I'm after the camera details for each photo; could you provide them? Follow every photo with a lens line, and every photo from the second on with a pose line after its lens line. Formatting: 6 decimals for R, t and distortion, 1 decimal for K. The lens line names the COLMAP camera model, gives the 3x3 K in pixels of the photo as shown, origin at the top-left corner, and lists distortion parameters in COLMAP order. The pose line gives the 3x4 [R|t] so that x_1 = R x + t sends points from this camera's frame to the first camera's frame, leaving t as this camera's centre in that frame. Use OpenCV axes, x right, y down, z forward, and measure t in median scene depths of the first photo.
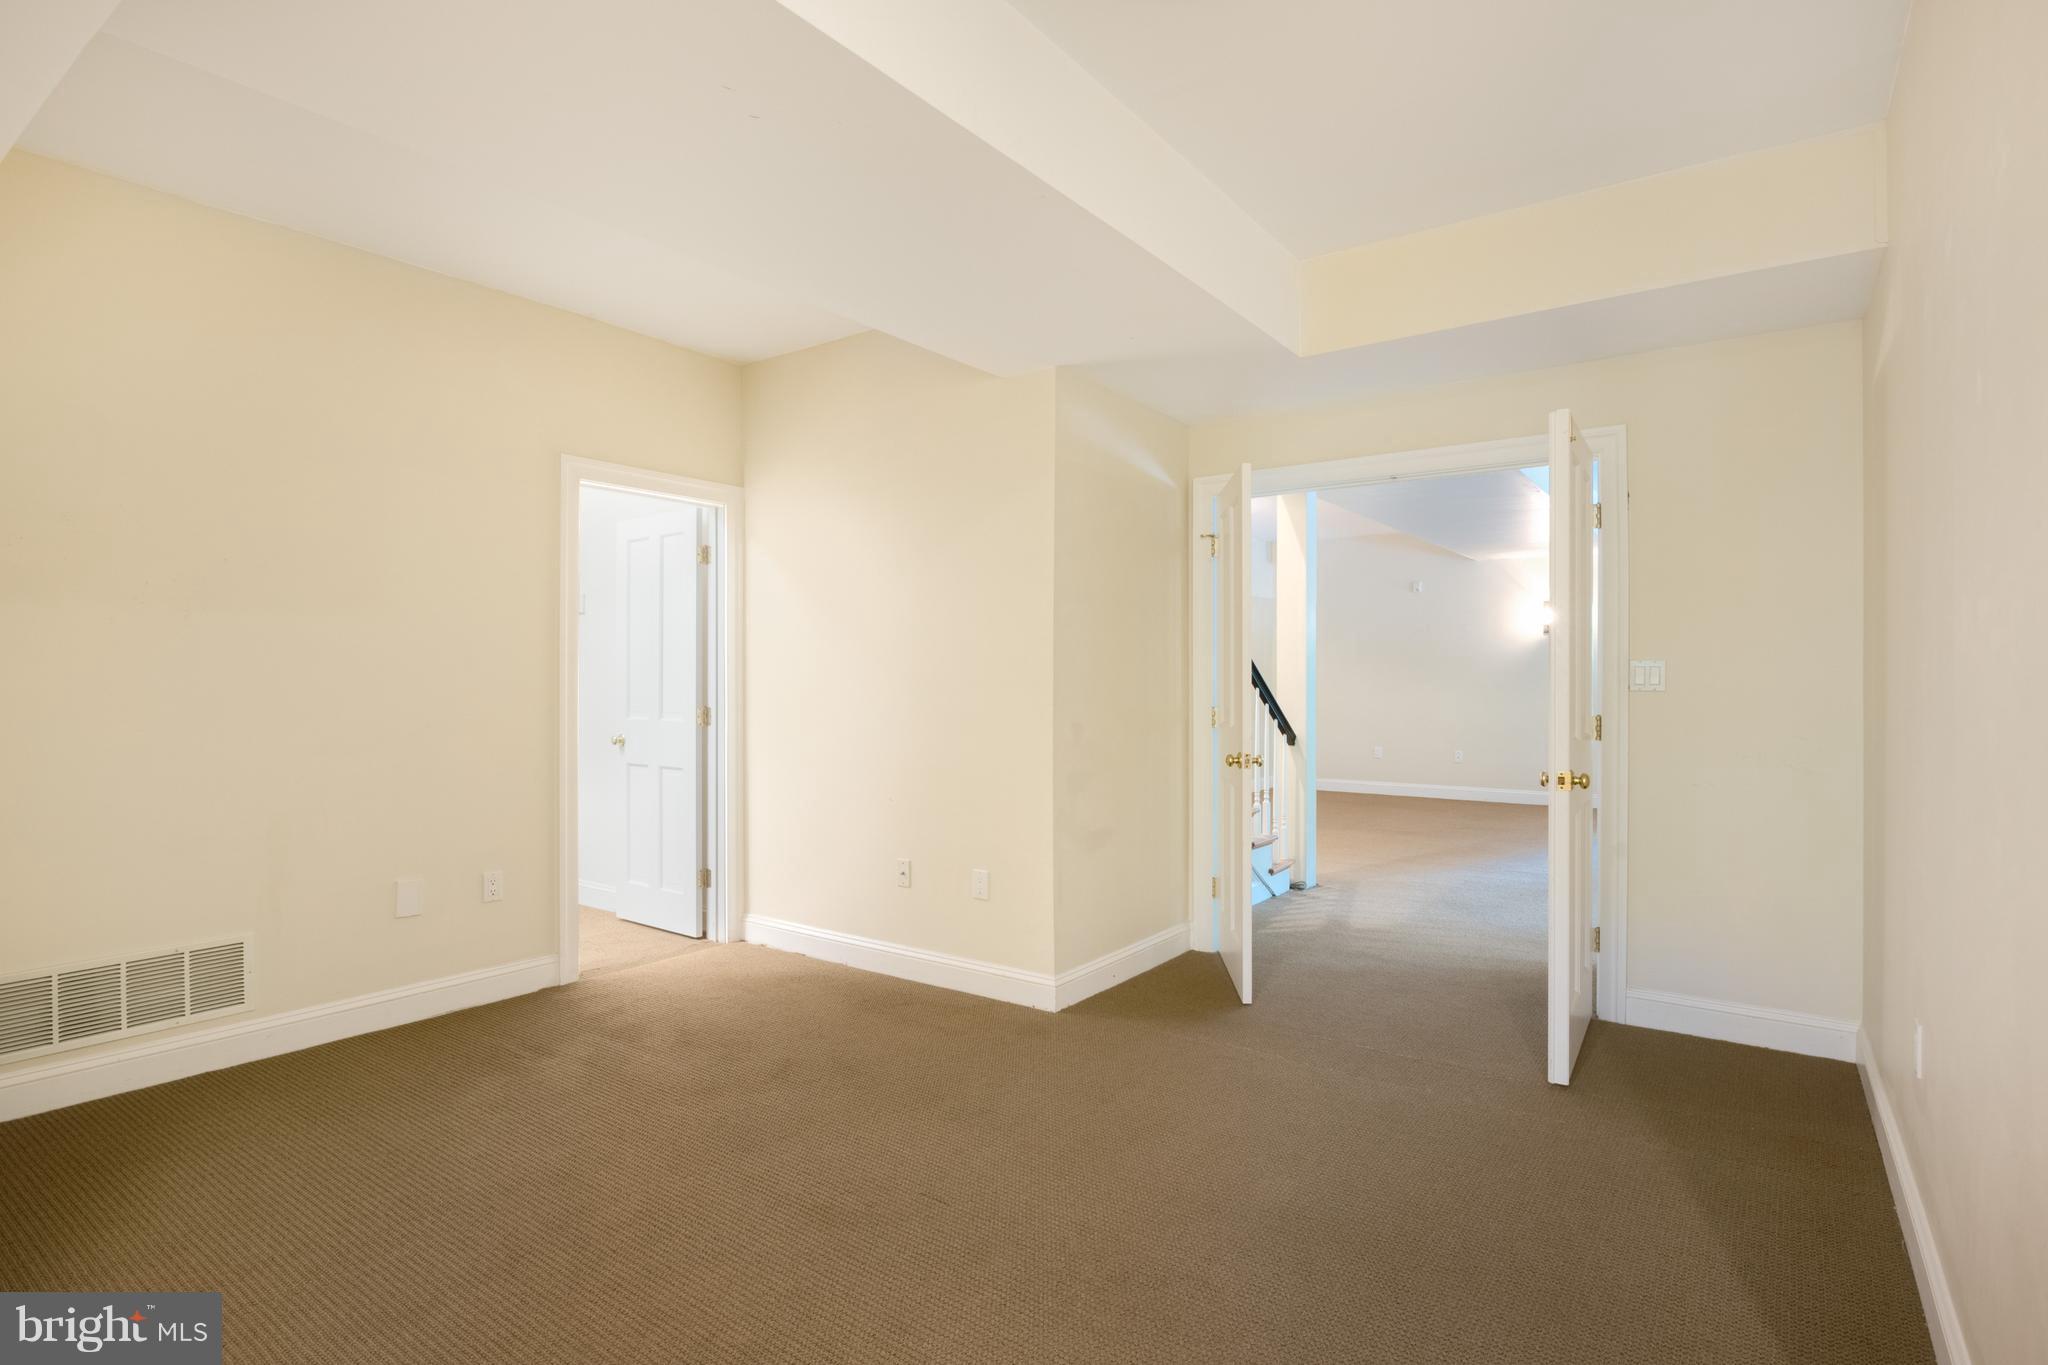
lens RADIAL K [[989.0, 0, 1034.7], [0, 989.0, 664.6], [0, 0, 1]] dist [-0.000376, -0.000383]
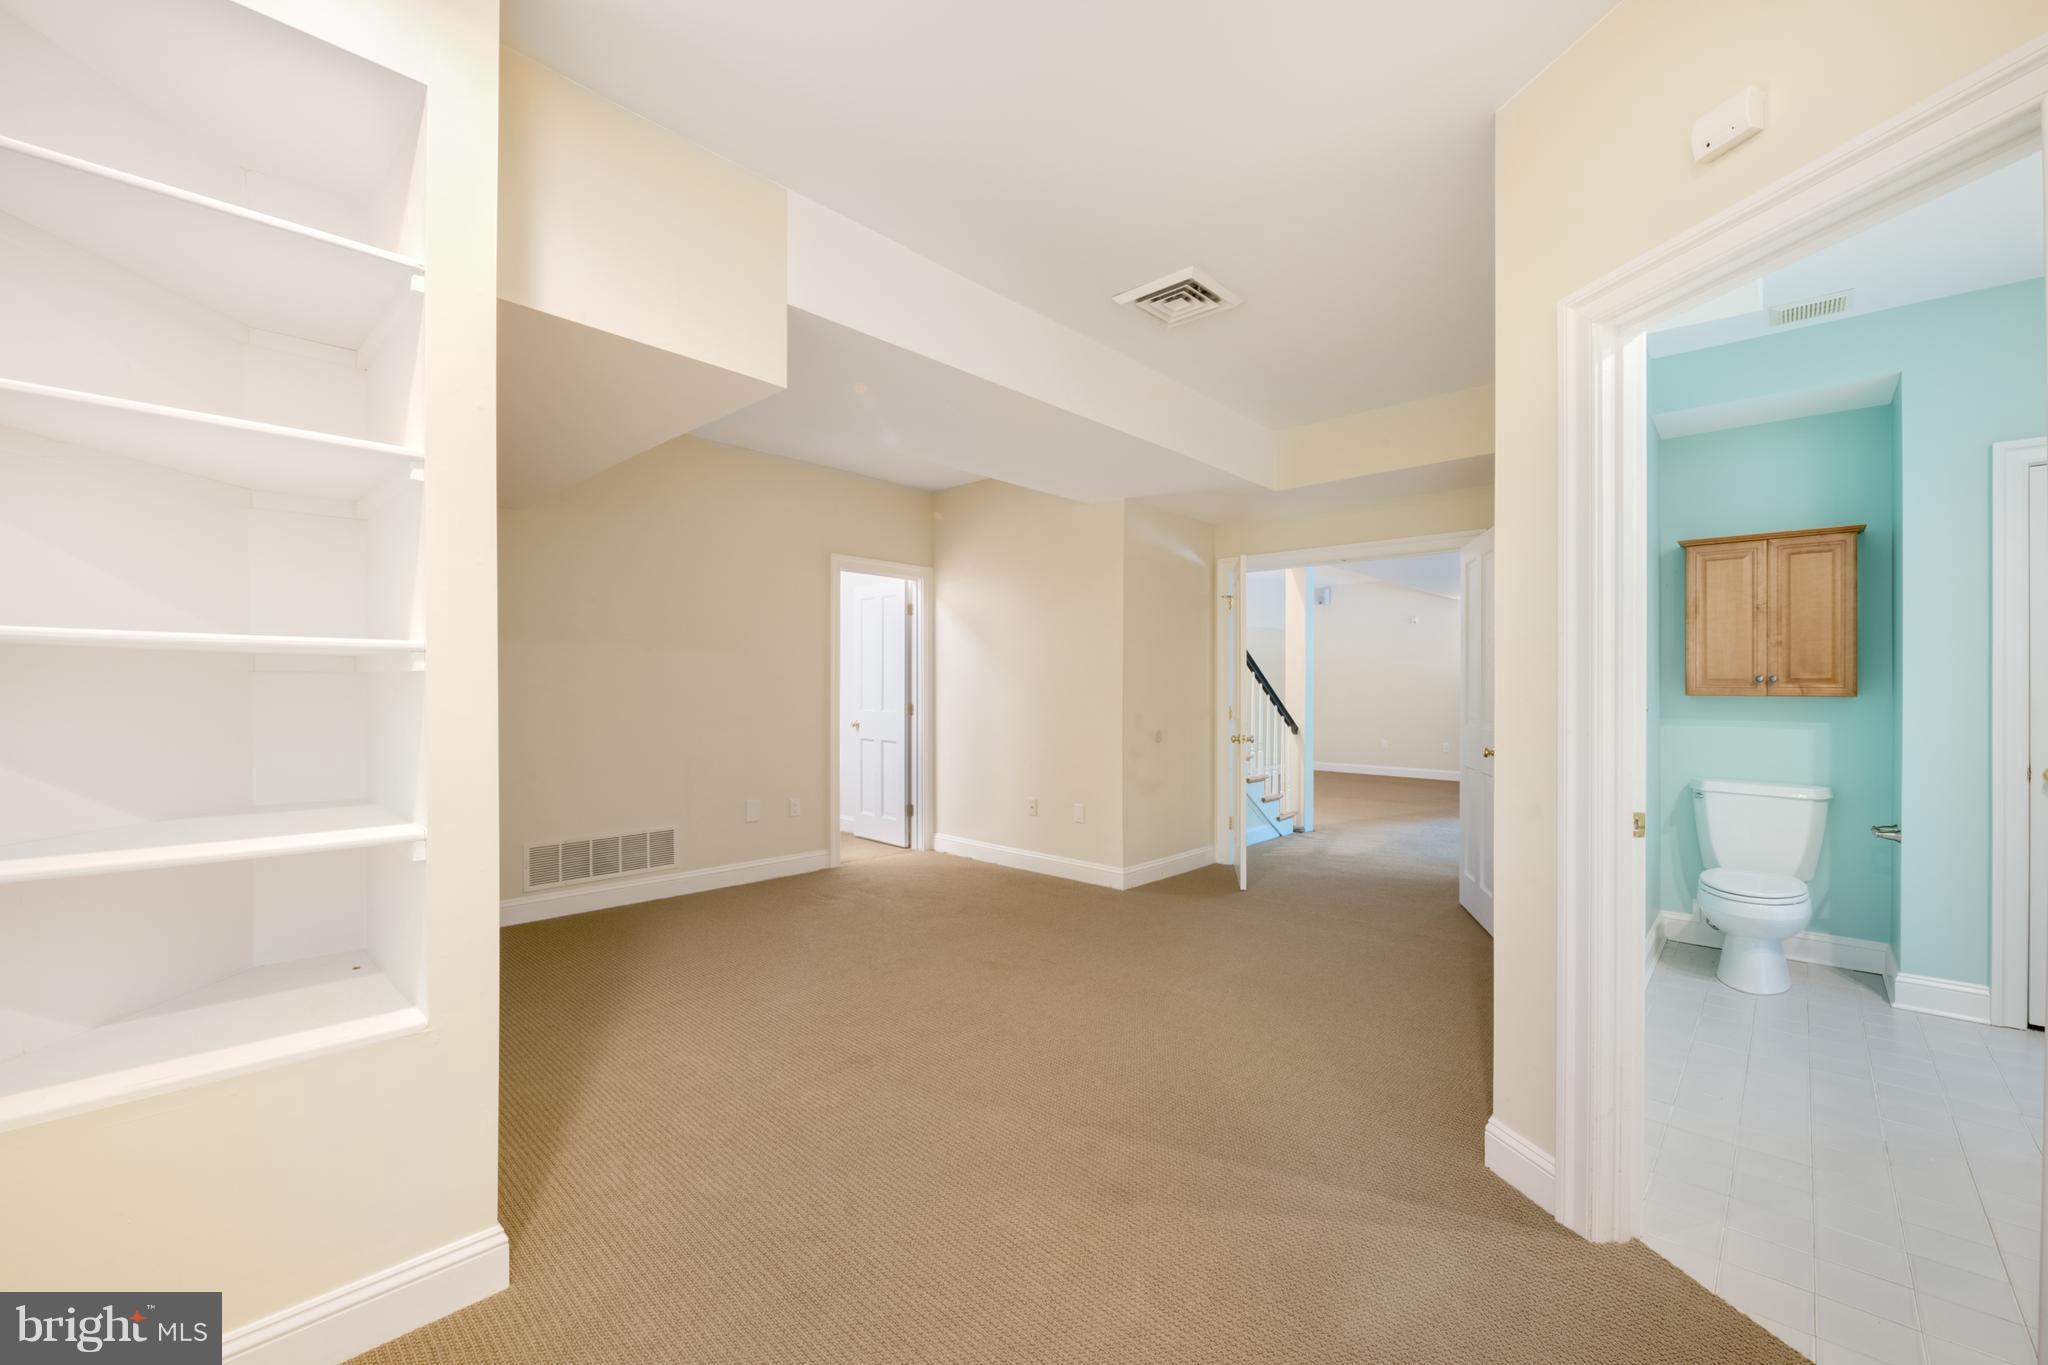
lens RADIAL K [[845.5, 0, 1020.8], [0, 845.5, 678.7], [0, 0, 1]] dist [-0.000440, -0.000013]
pose [[0.989942, 0.003433, -0.141435, 0.044067], [-0.002827, 0.999986, 0.004487, -0.005860], [0.141448, -0.004042, 0.989937, -0.371738]]
